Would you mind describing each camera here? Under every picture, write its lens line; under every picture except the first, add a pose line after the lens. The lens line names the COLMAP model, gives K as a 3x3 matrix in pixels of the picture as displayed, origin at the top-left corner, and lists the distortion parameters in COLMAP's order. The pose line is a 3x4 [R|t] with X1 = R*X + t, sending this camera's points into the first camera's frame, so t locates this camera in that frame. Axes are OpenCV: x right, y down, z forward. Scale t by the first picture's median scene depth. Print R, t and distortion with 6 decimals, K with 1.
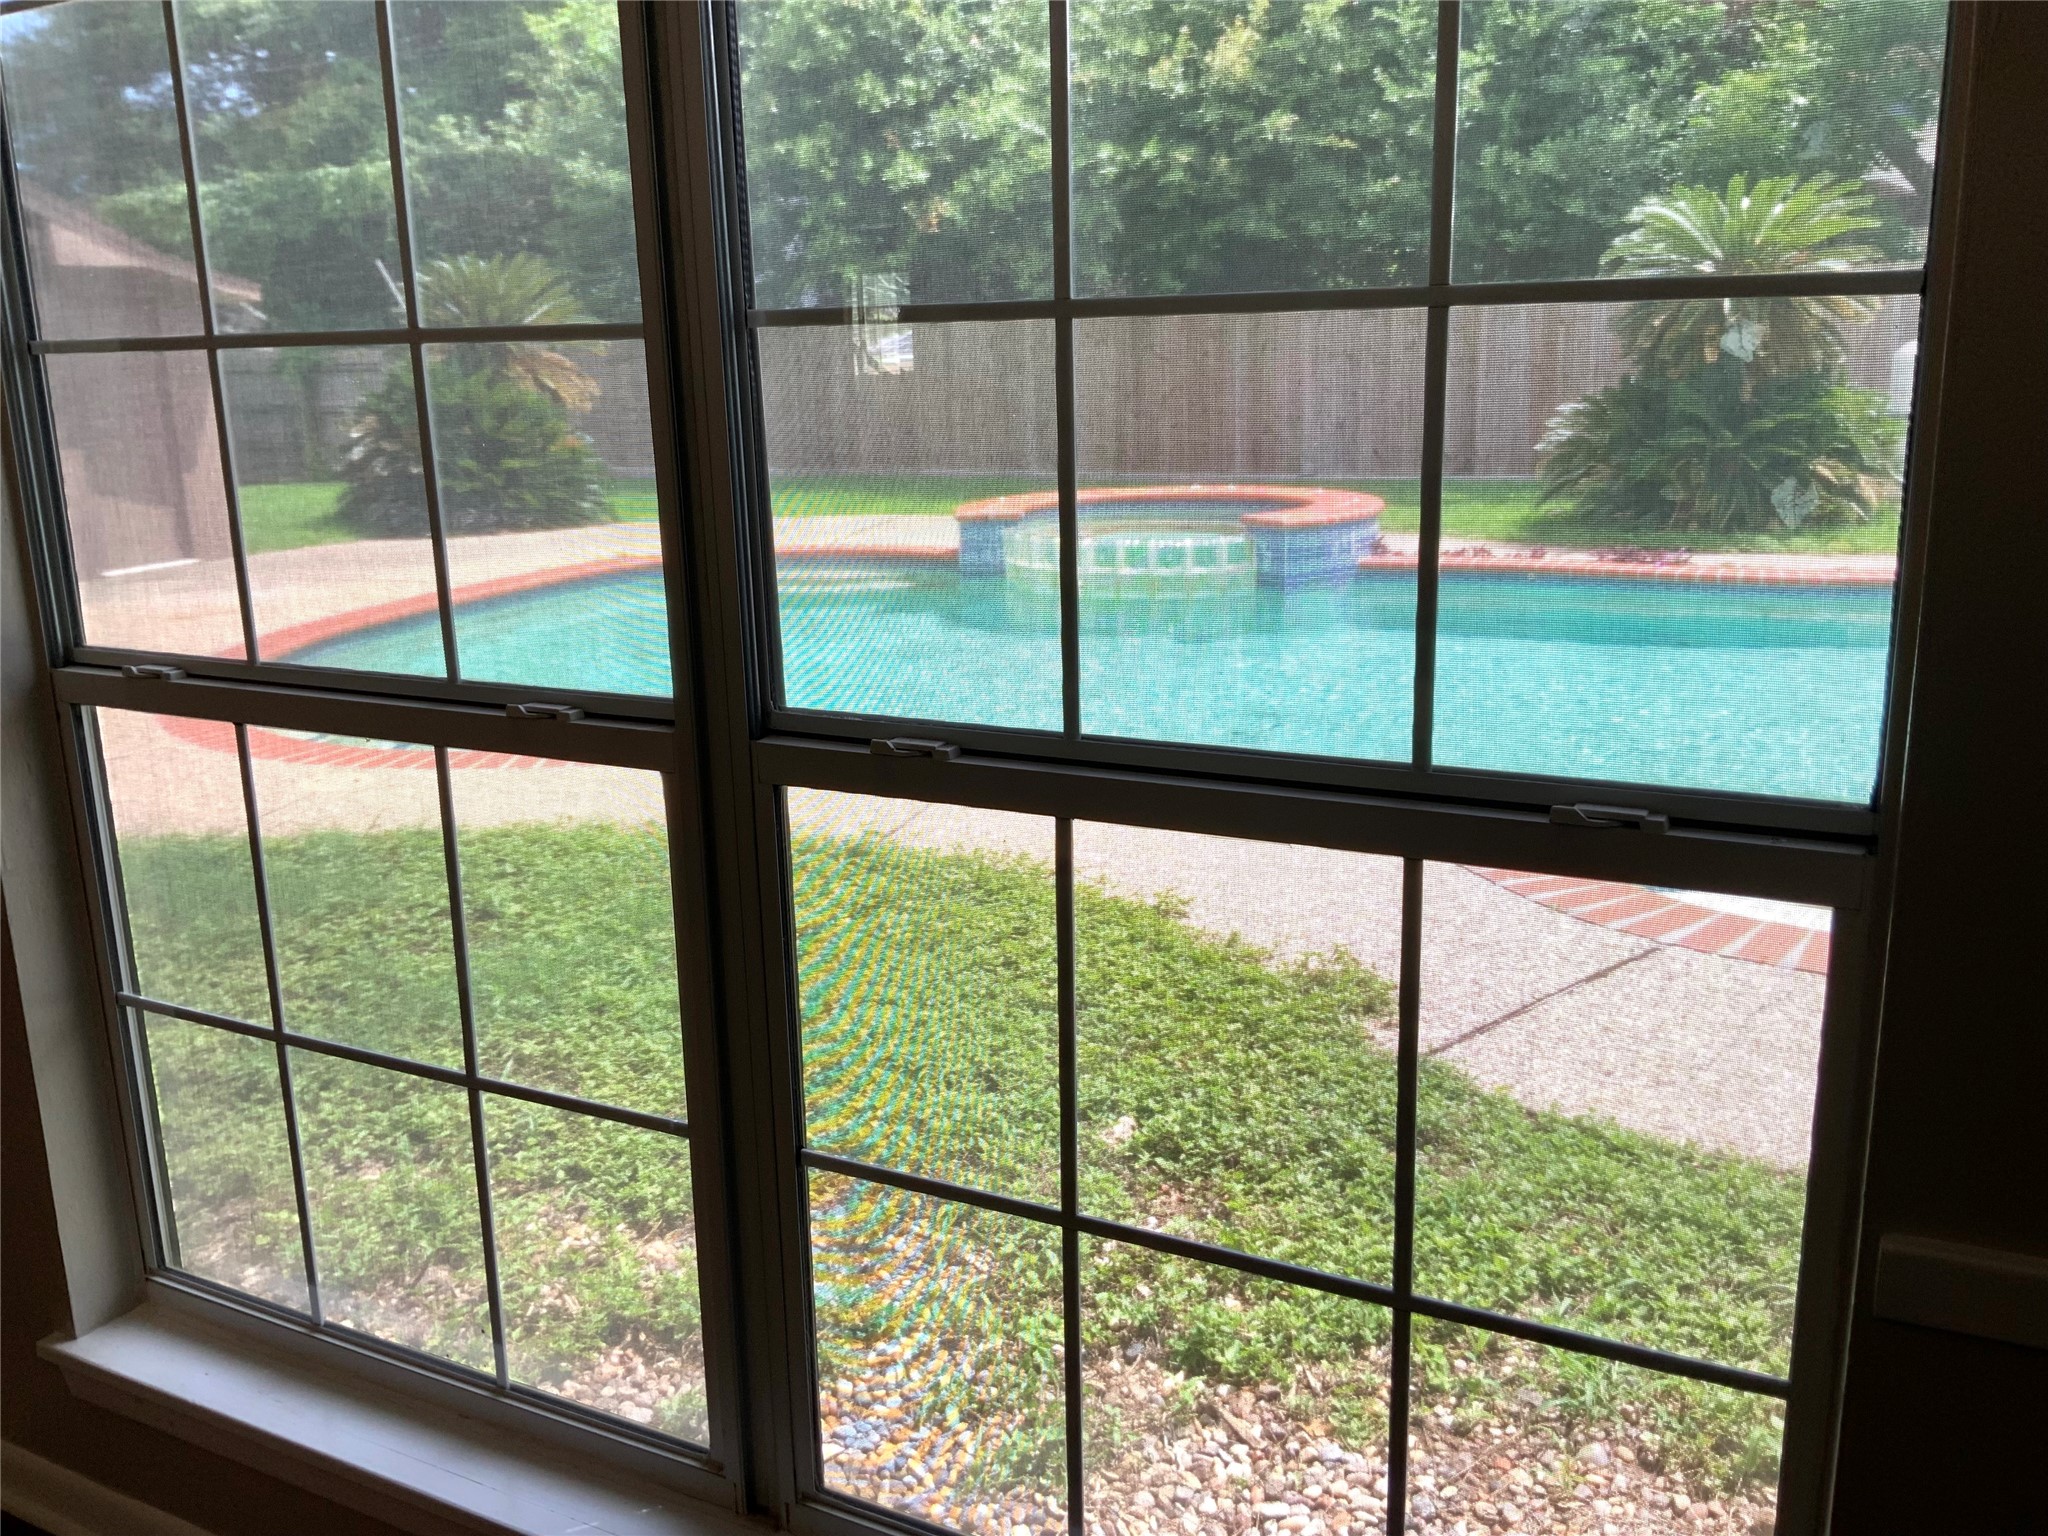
lens RADIAL K [[1701.8, 0, 1023.0], [0, 1701.8, 749.2], [0, 0, 1]] dist [0.117423, -0.247350]
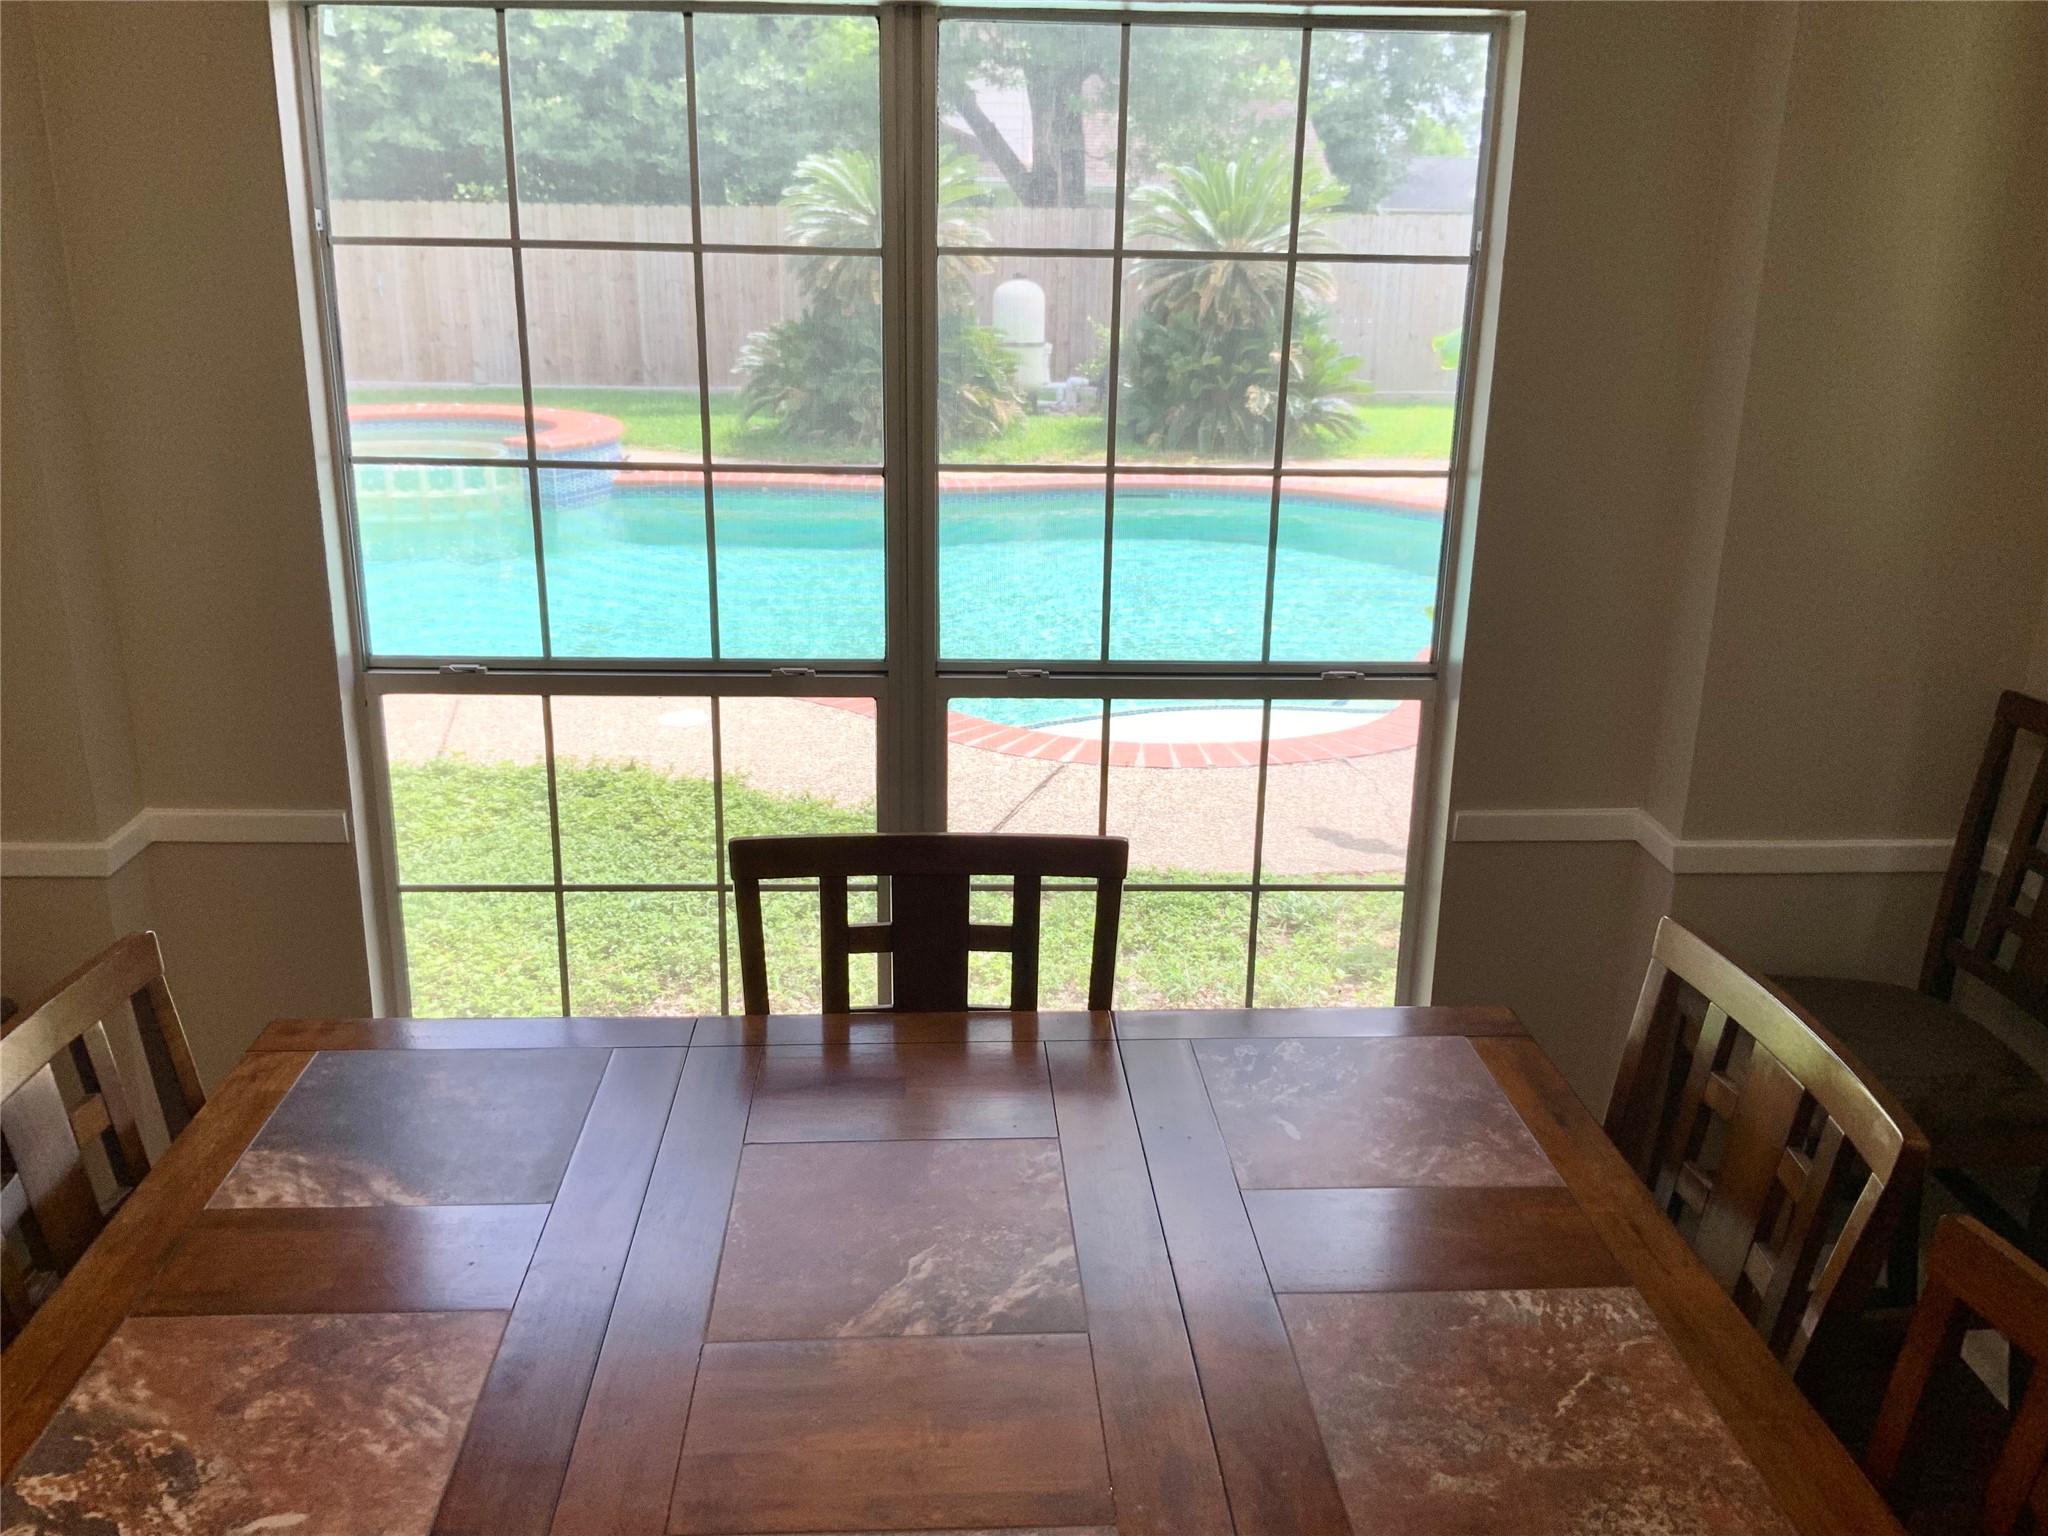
lens RADIAL K [[1701.8, 0, 1023.0], [0, 1701.8, 749.2], [0, 0, 1]] dist [0.117423, -0.247350]
pose [[0.864165, -0.110425, 0.490944, -0.142411], [0.077889, 0.993220, 0.086297, -0.011471], [-0.497145, -0.036335, 0.866907, -0.103777]]
